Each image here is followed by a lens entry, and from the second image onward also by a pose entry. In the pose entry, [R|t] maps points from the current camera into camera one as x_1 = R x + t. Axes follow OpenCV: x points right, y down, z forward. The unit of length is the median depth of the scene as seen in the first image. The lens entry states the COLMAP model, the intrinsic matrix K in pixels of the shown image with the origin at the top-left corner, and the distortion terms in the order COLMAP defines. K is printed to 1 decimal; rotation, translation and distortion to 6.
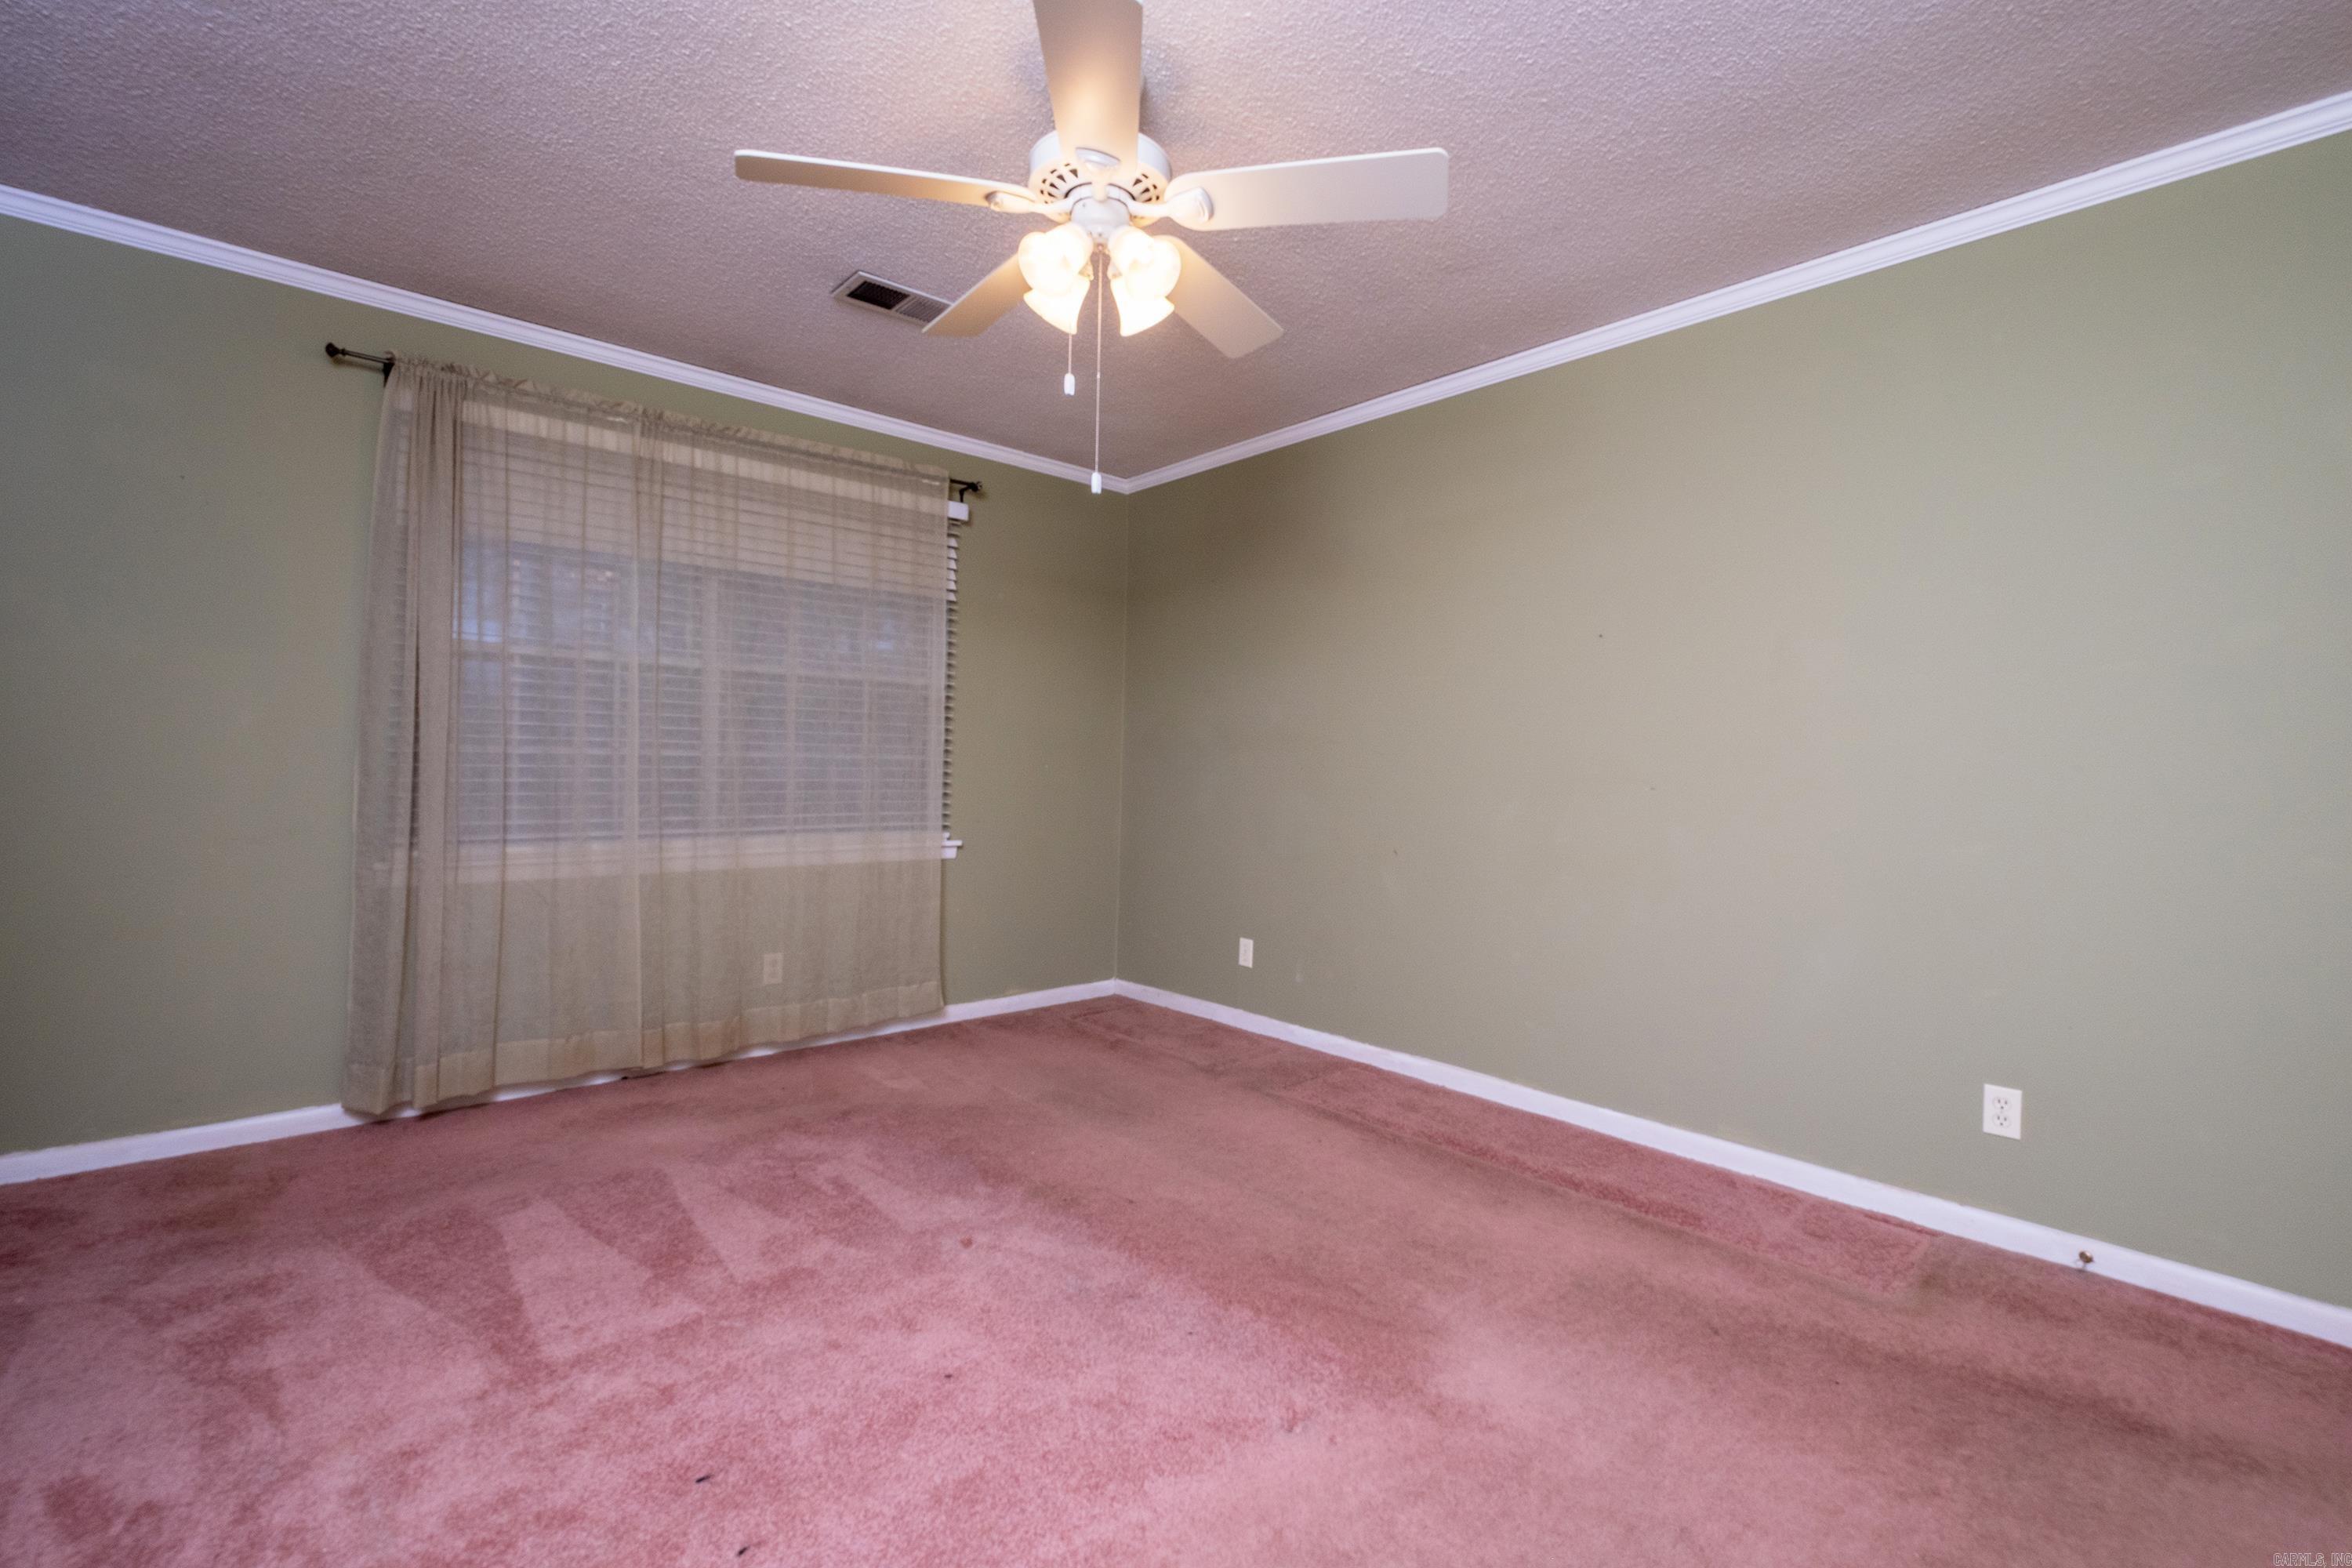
lens RADIAL K [[1007.2, 0, 1175.5], [0, 1007.2, 780.2], [0, 0, 1]] dist [-0.003415, -0.001064]
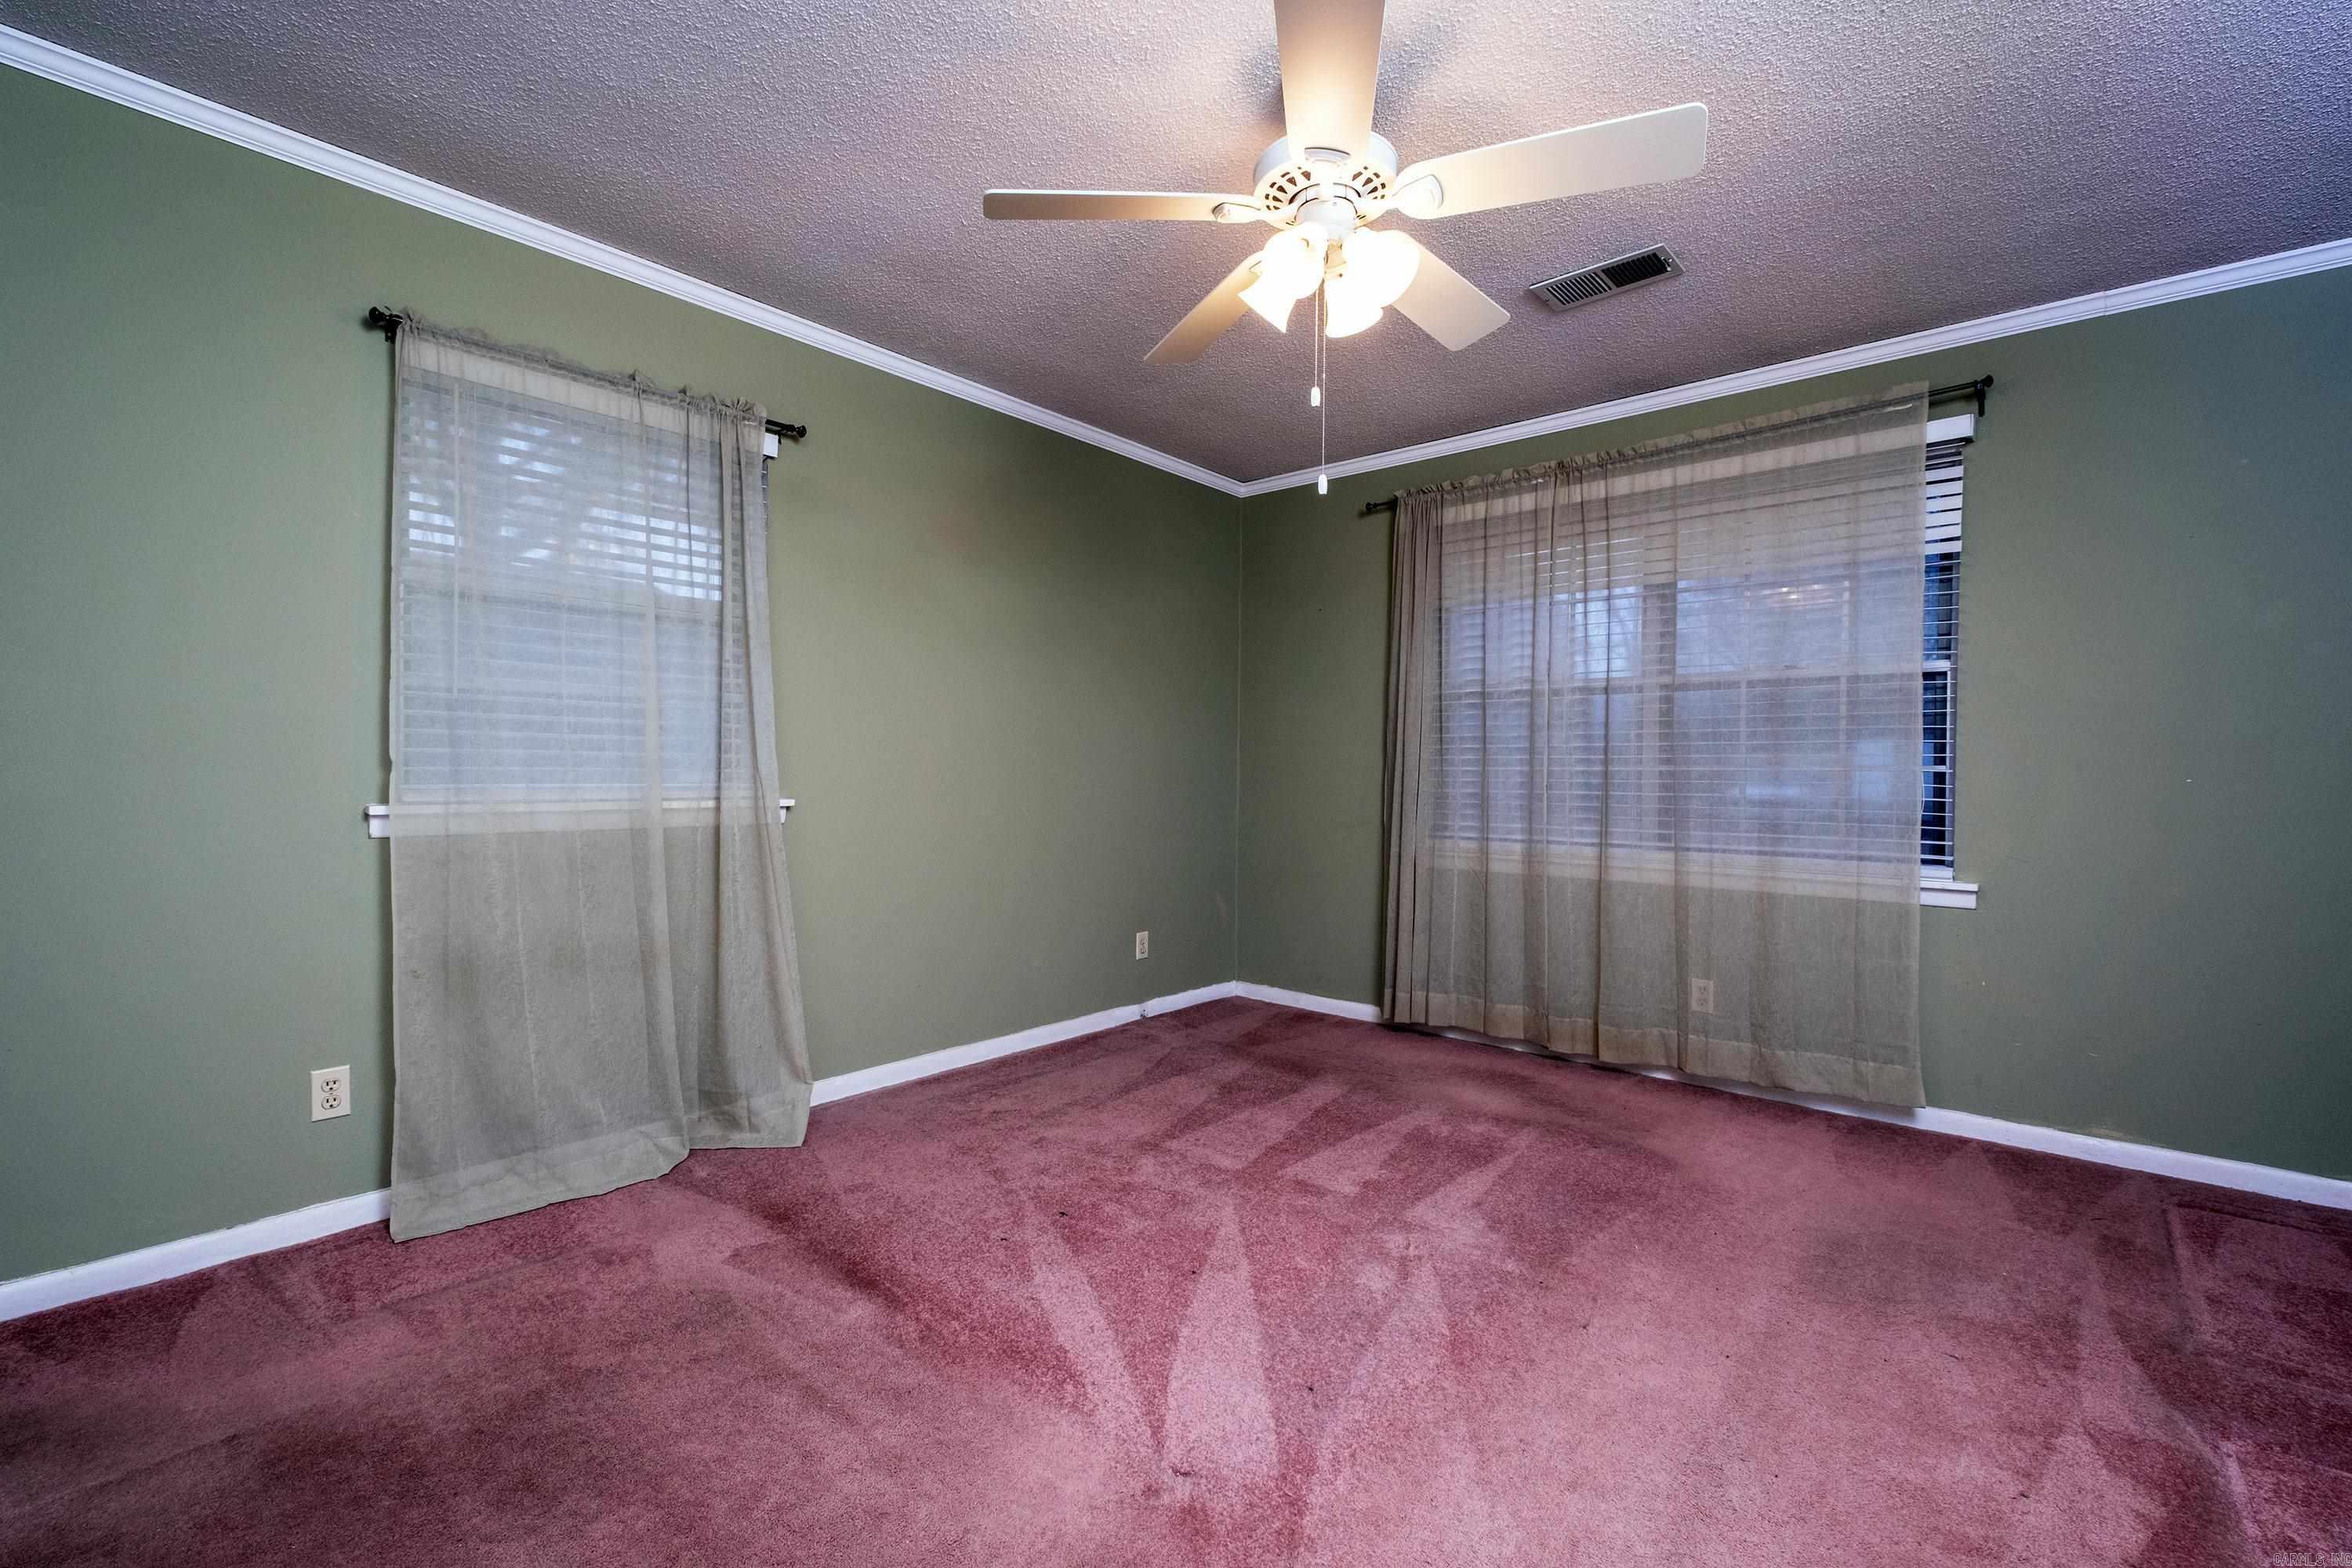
lens RADIAL K [[1007.2, 0, 1175.9], [0, 1007.2, 777.1], [0, 0, 1]] dist [-0.003415, -0.001064]
pose [[0.115827, -0.008486, -0.993233, 0.496495], [-0.018452, 0.999773, -0.010694, 0.002711], [0.993098, 0.019566, 0.115644, 0.413998]]
